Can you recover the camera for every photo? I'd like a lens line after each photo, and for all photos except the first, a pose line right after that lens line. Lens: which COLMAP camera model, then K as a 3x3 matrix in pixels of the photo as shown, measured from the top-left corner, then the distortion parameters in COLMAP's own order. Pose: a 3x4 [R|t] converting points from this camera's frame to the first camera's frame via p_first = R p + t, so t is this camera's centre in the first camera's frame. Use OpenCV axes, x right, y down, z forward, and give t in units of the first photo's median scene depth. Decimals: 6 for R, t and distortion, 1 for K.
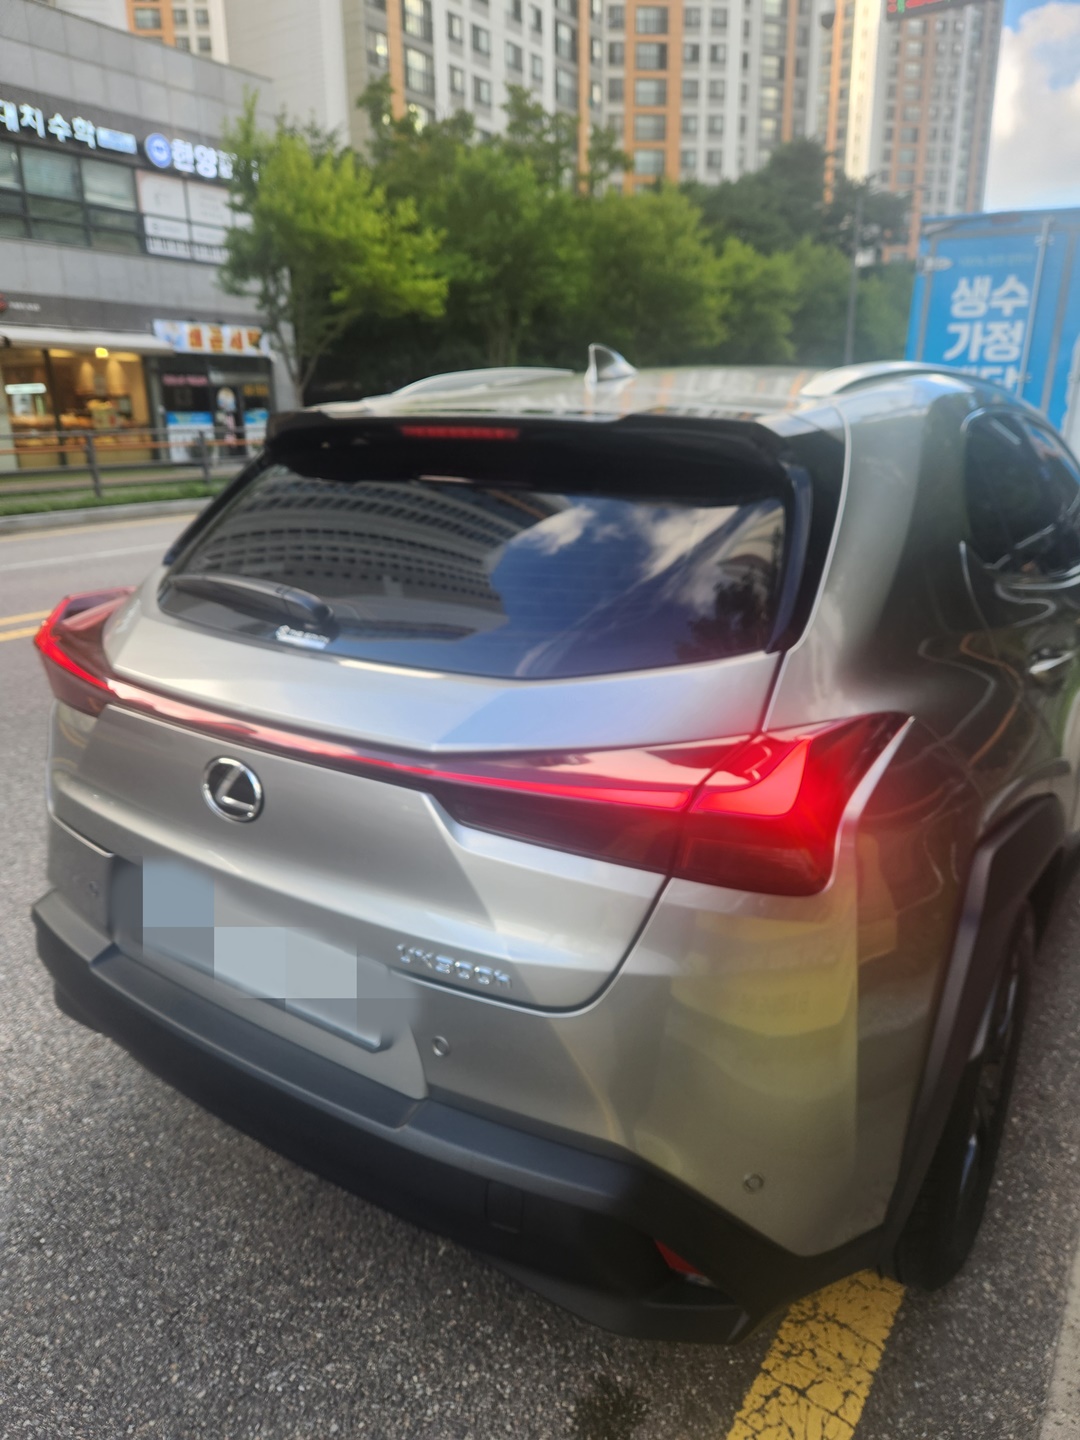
lens RADIAL K [[948.9, 0, 540.0], [0, 948.9, 720.0], [0, 0, 1]] dist [0.063845, -0.060241]
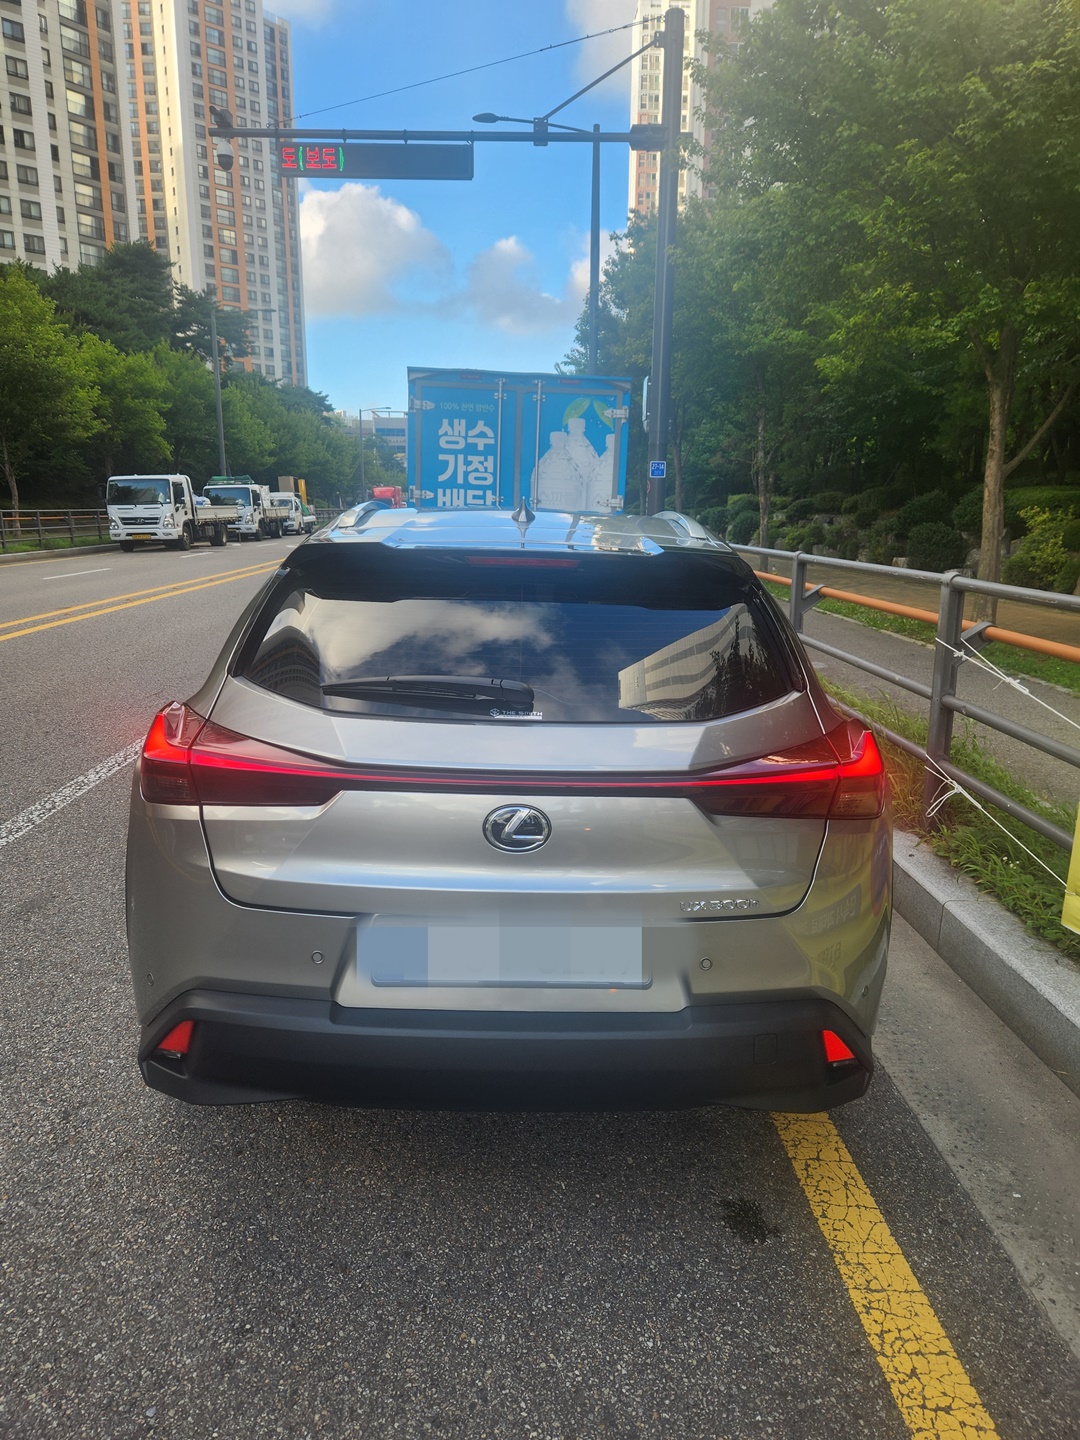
lens RADIAL K [[948.9, 0, 540.0], [0, 948.9, 720.0], [0, 0, 1]] dist [0.063845, -0.060241]
pose [[0.814072, -0.102414, 0.571663, -0.203107], [0.155076, 0.986921, -0.044027, -0.002413], [-0.559677, 0.124493, 0.819306, -0.026726]]
